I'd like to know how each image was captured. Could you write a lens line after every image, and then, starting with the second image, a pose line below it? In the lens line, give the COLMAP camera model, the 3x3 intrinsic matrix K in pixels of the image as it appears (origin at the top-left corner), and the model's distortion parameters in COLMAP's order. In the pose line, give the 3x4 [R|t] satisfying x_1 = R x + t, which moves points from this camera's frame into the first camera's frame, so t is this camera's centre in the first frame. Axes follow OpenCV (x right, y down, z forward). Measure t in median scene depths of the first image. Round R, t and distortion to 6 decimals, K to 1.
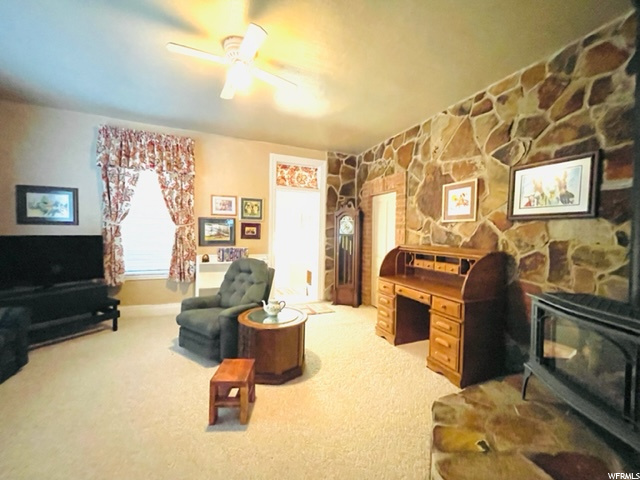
lens RADIAL K [[259.1, 0, 320.0], [0, 259.1, 240.0], [0, 0, 1]] dist [-0.000399, 0.000258]
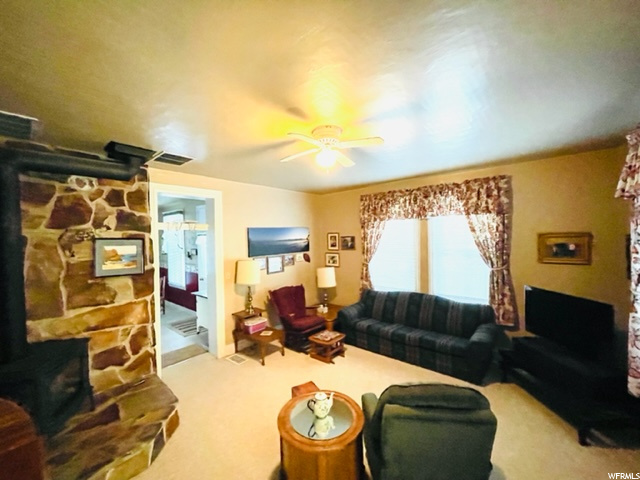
lens RADIAL K [[259.1, 0, 320.0], [0, 259.1, 240.0], [0, 0, 1]] dist [-0.000399, 0.000258]
pose [[-0.887730, 0.002766, -0.460357, 0.136261], [-0.010568, 0.999596, 0.026385, -0.188857], [0.460244, 0.028288, -0.887342, 1.196963]]
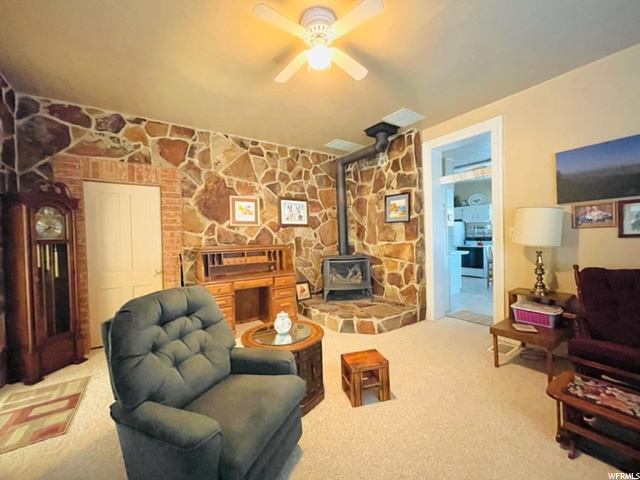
lens RADIAL K [[259.1, 0, 320.0], [0, 259.1, 240.0], [0, 0, 1]] dist [-0.000399, 0.000258]
pose [[-0.198257, -0.025143, 0.979828, -0.719886], [0.045155, 0.998375, 0.034756, -0.022154], [-0.979109, 0.051135, -0.196800, 0.729832]]
